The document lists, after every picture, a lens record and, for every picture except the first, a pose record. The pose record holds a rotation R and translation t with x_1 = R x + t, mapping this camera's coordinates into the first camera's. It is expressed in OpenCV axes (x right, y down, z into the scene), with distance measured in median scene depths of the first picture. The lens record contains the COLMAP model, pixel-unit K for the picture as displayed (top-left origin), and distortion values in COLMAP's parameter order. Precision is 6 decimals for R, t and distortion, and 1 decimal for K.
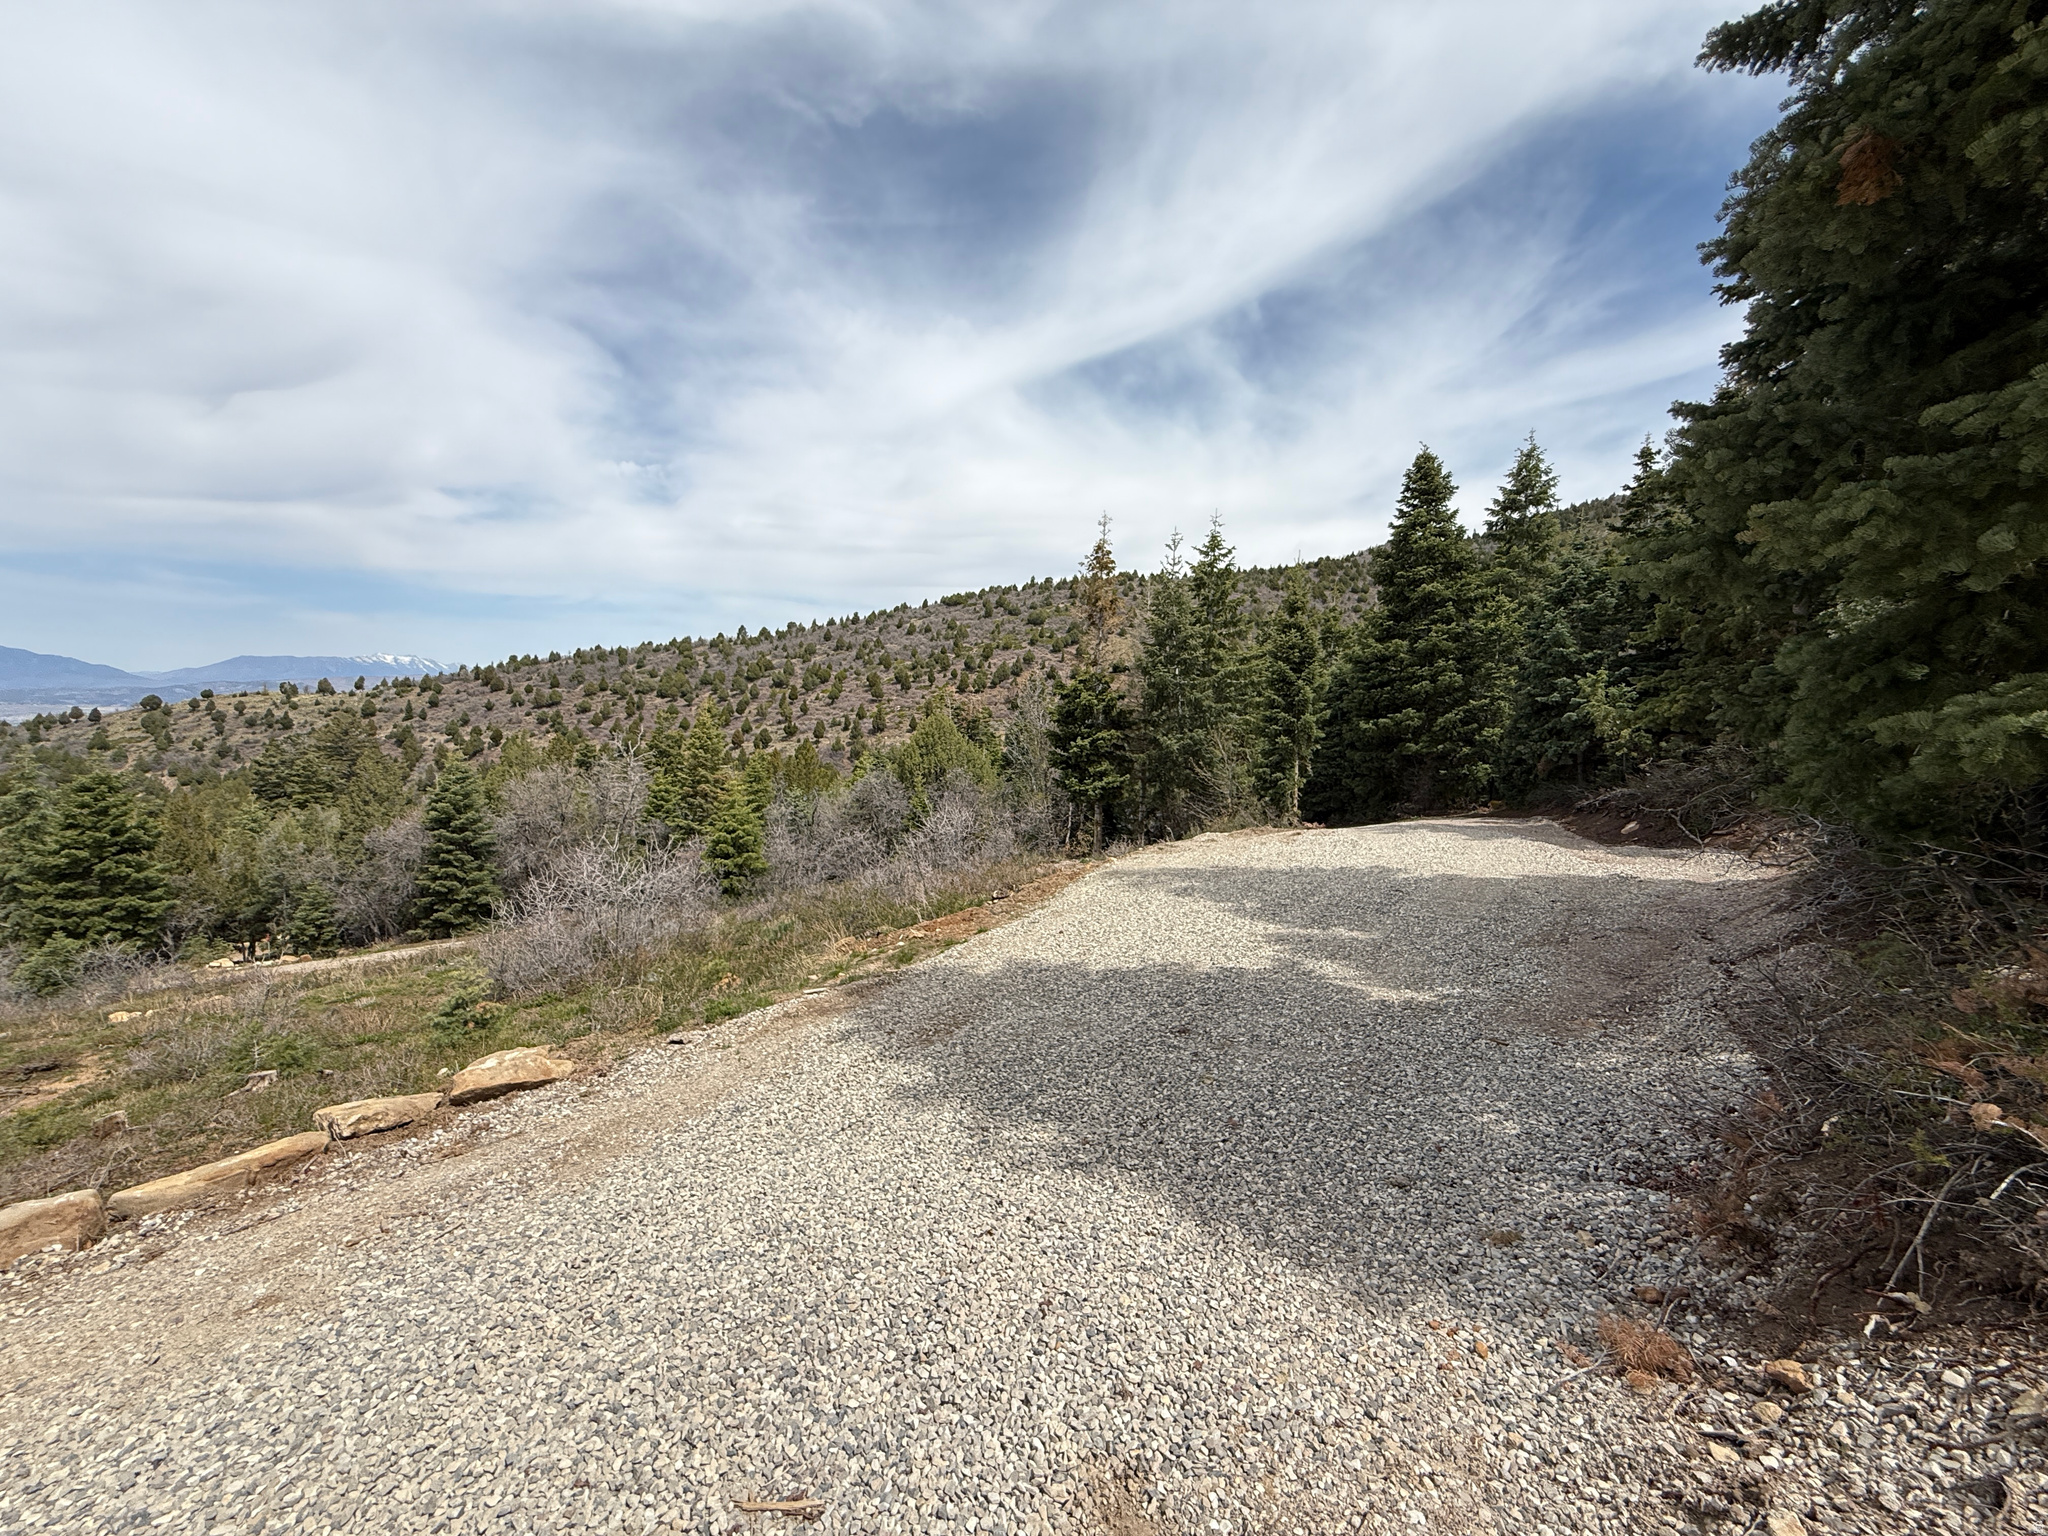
lens RADIAL K [[817.5, 0, 1018.6], [0, 817.5, 768.8], [0, 0, 1]] dist [-0.000138, -0.000200]
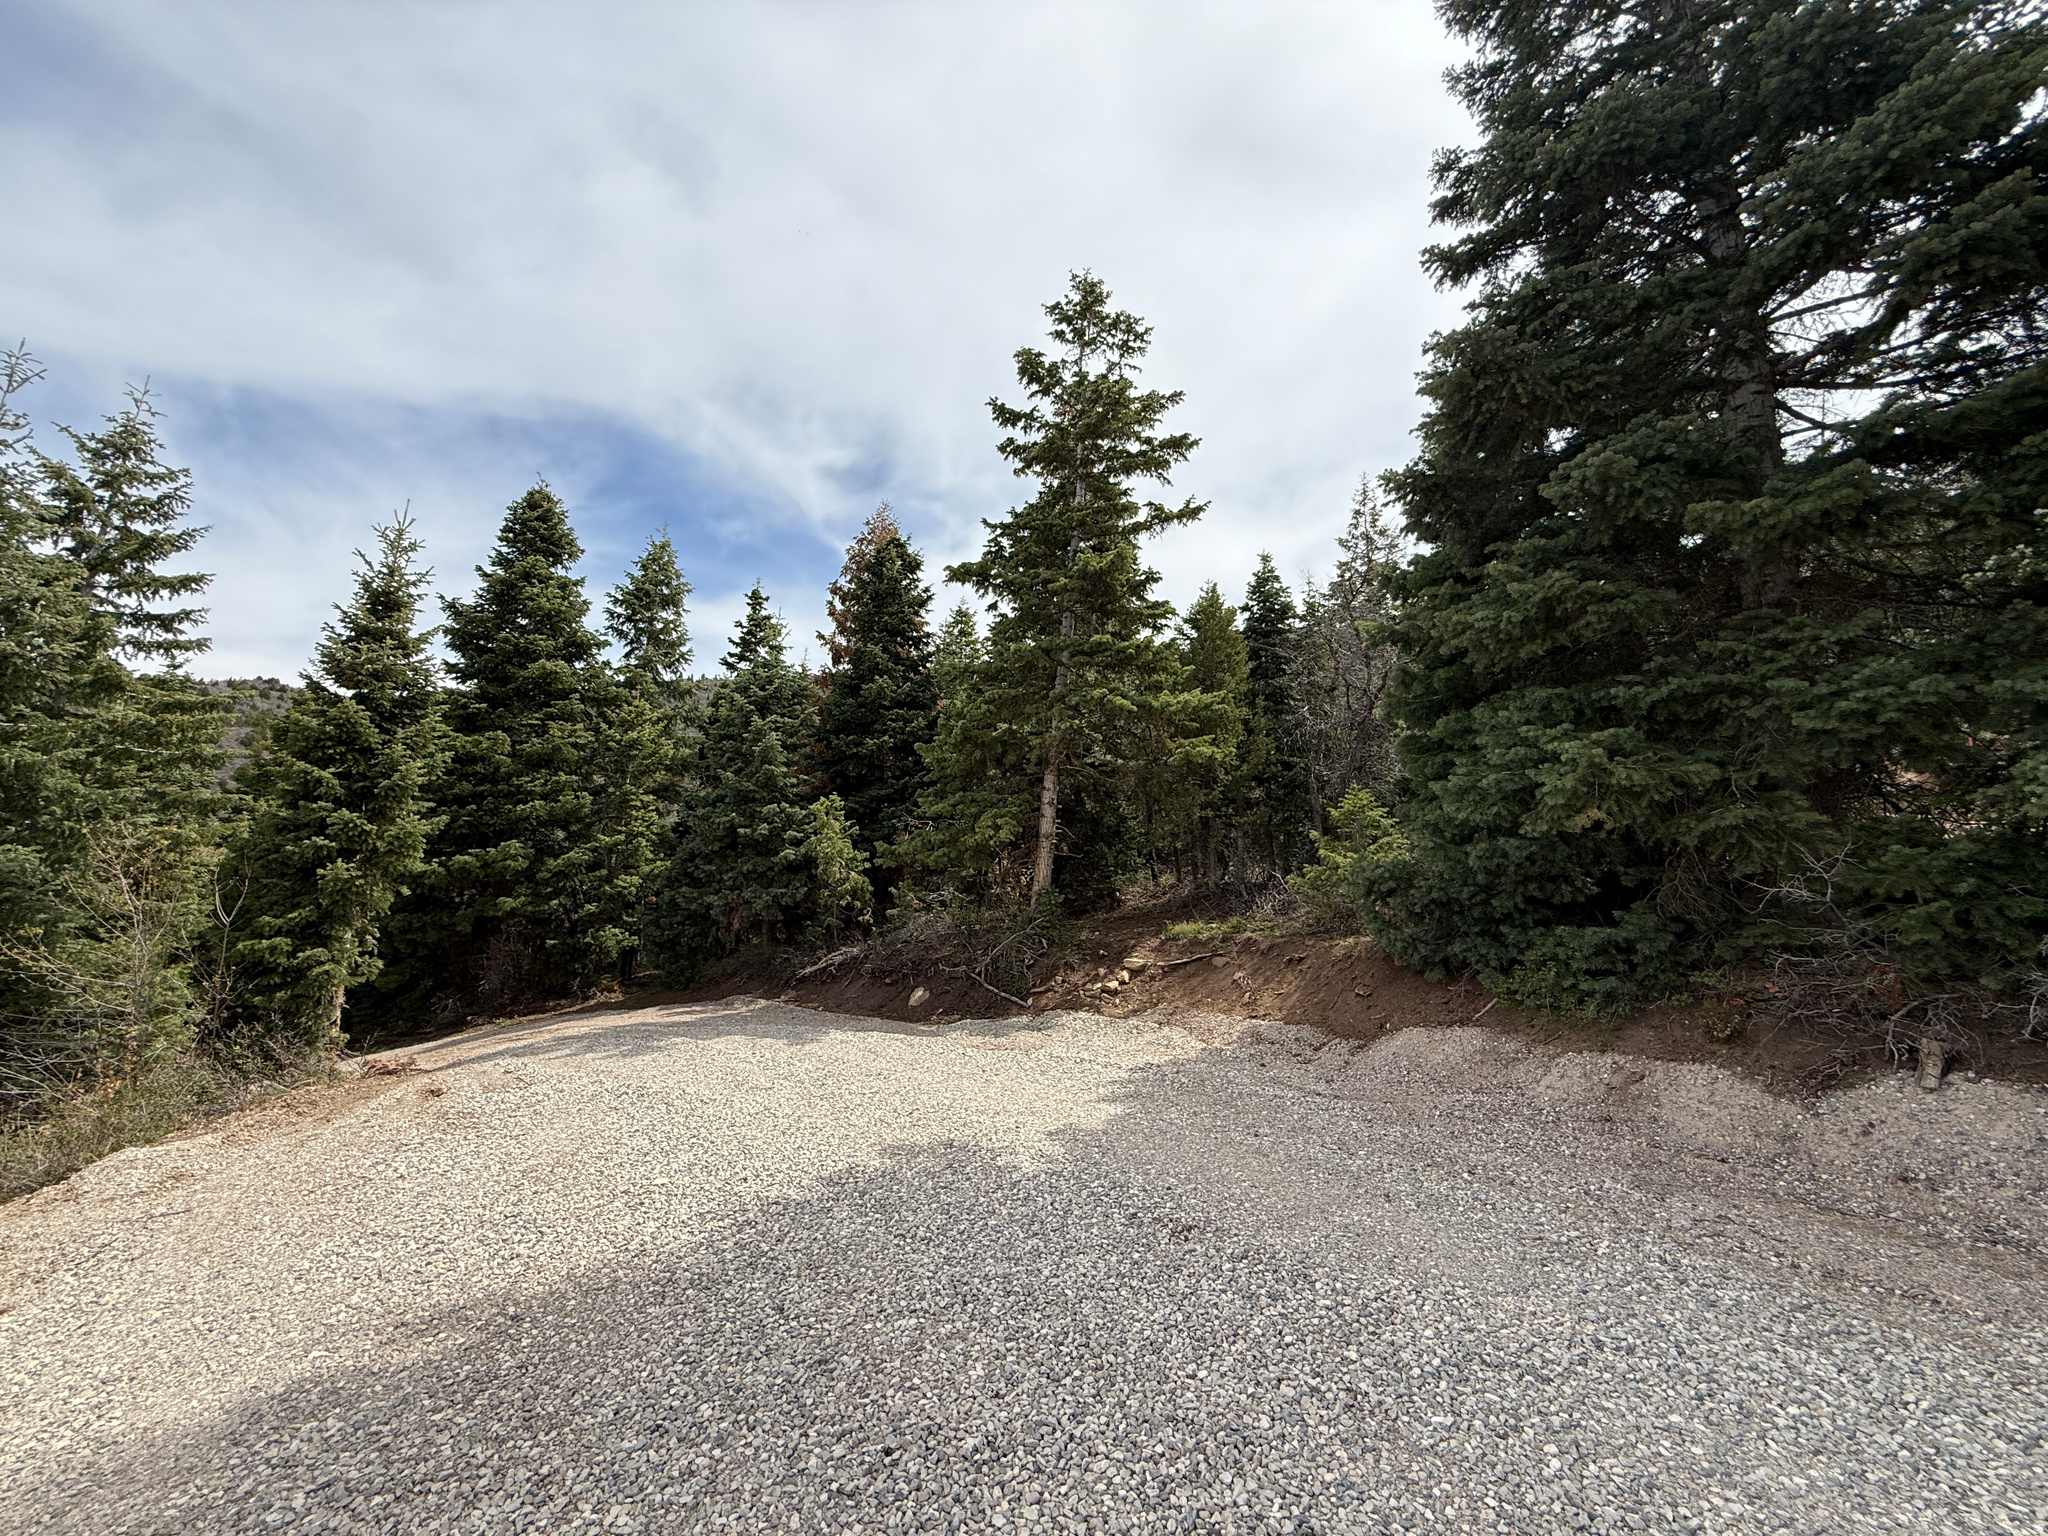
lens RADIAL K [[820.6, 0, 1024.0], [0, 820.6, 768.0], [0, 0, 1]] dist [0.000854, 0.000290]
pose [[0.373243, 0.160050, 0.913824, 0.029778], [0.044914, 0.980734, -0.190113, 0.007001], [-0.926646, 0.112002, 0.358863, 0.310820]]
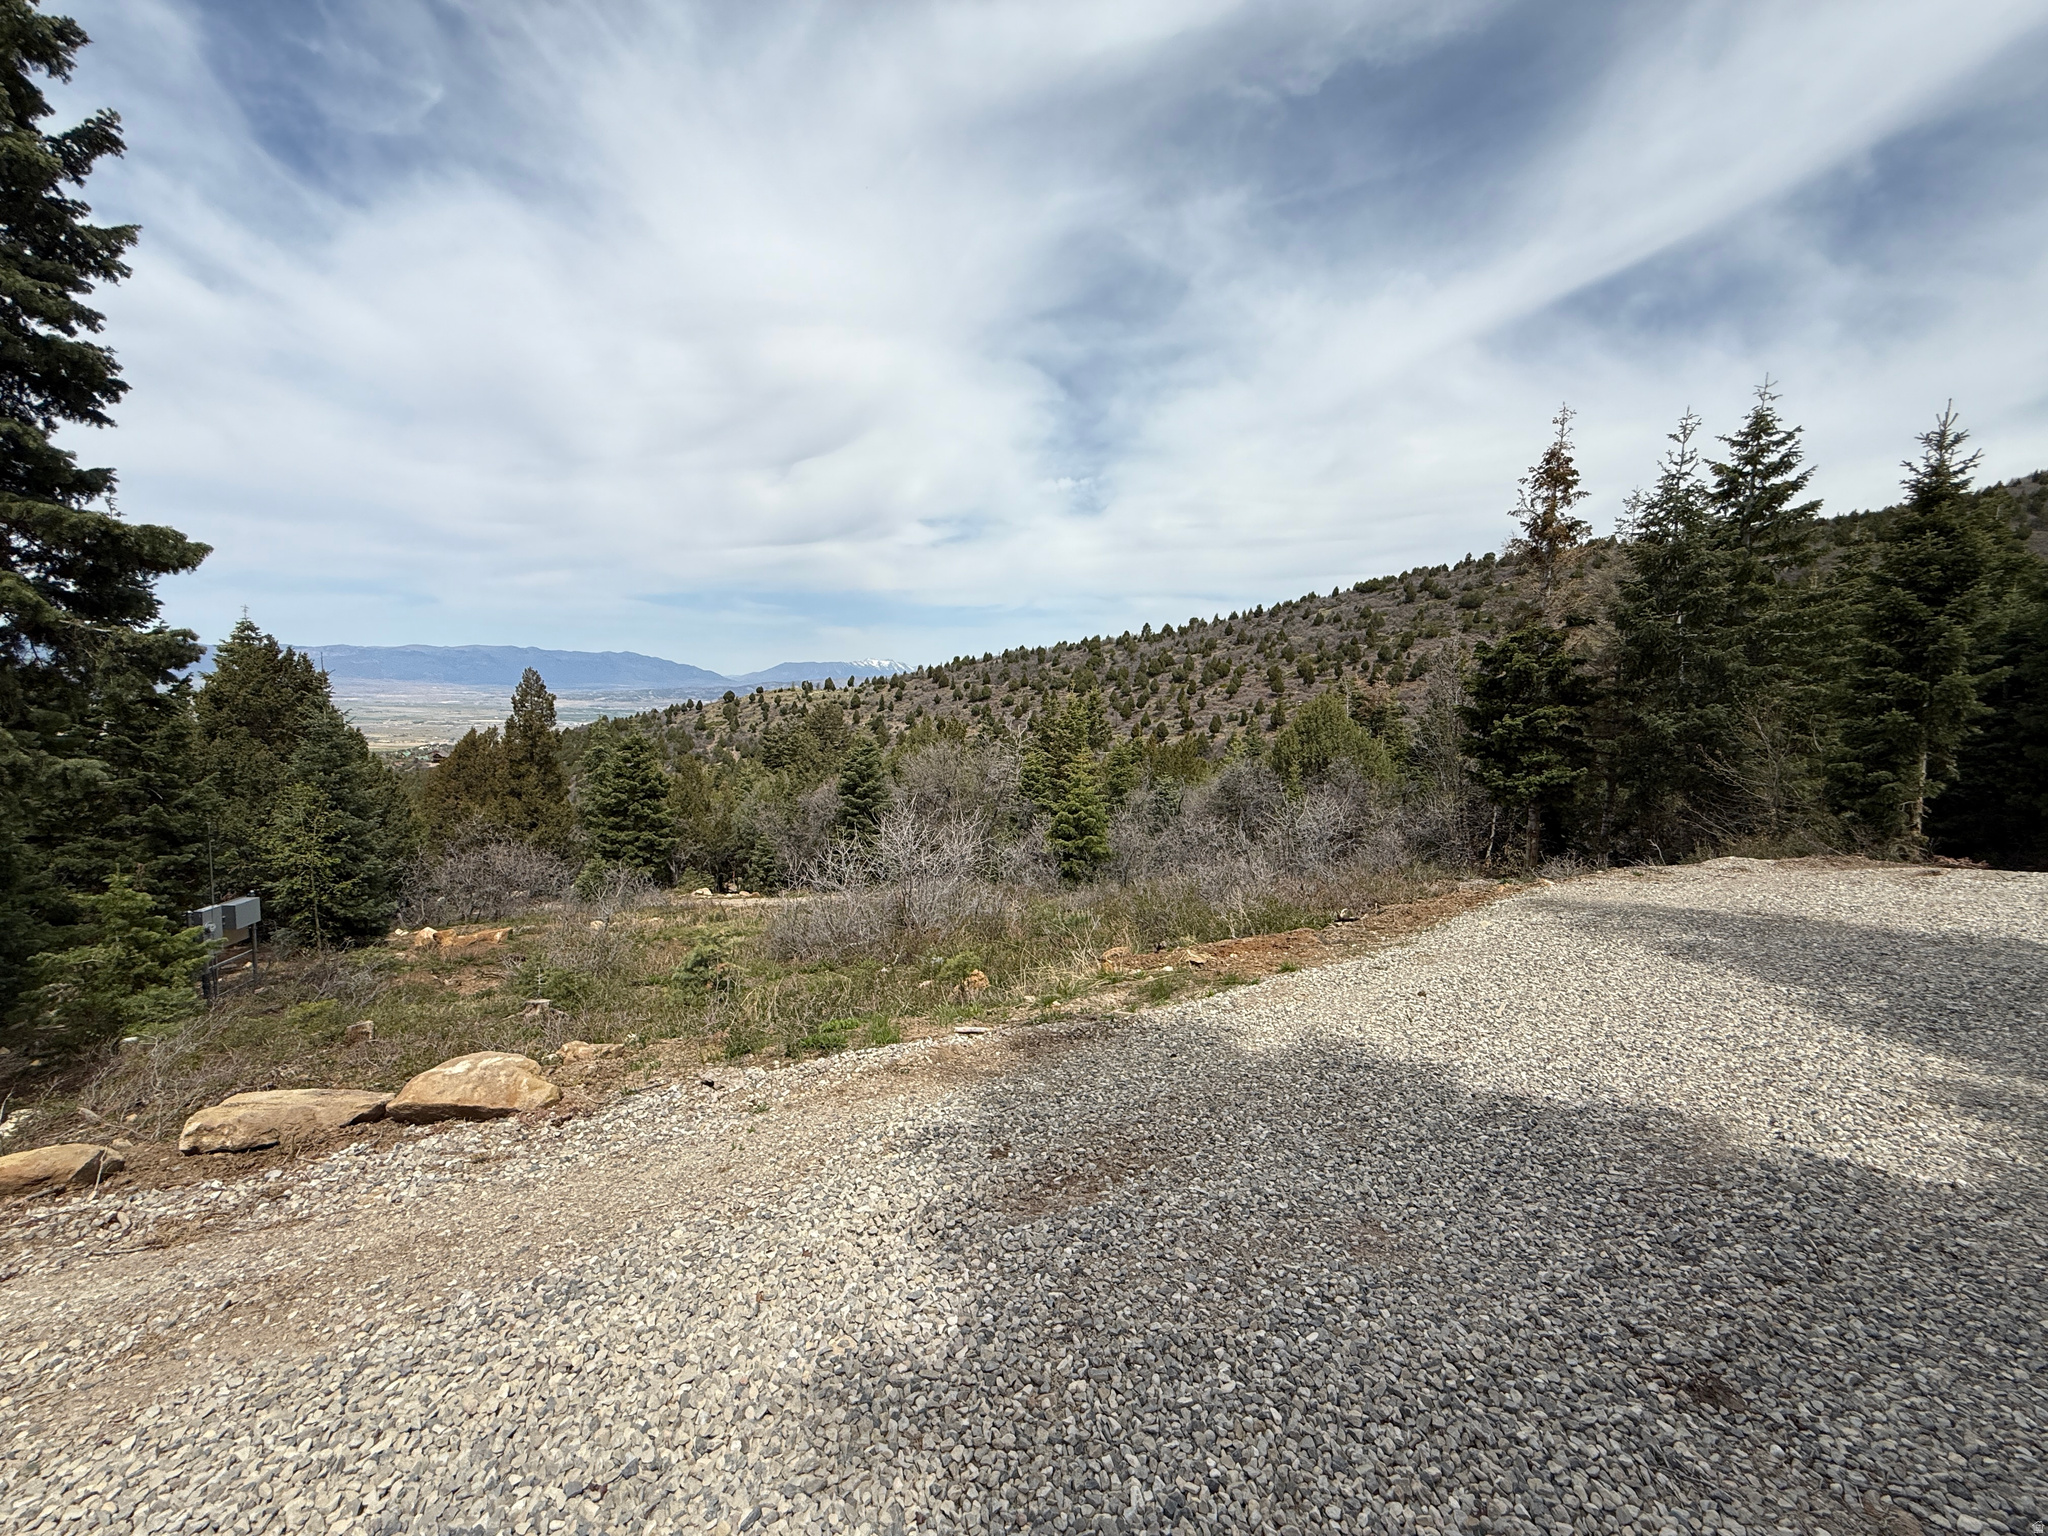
lens RADIAL K [[816.4, 0, 1018.8], [0, 816.4, 769.3], [0, 0, 1]] dist [0.001092, 0.000104]
pose [[0.887325, 0.042056, -0.459222, 0.017042], [-0.039636, 0.999103, 0.014911, 0.012769], [0.459438, 0.004971, 0.888196, 0.104337]]
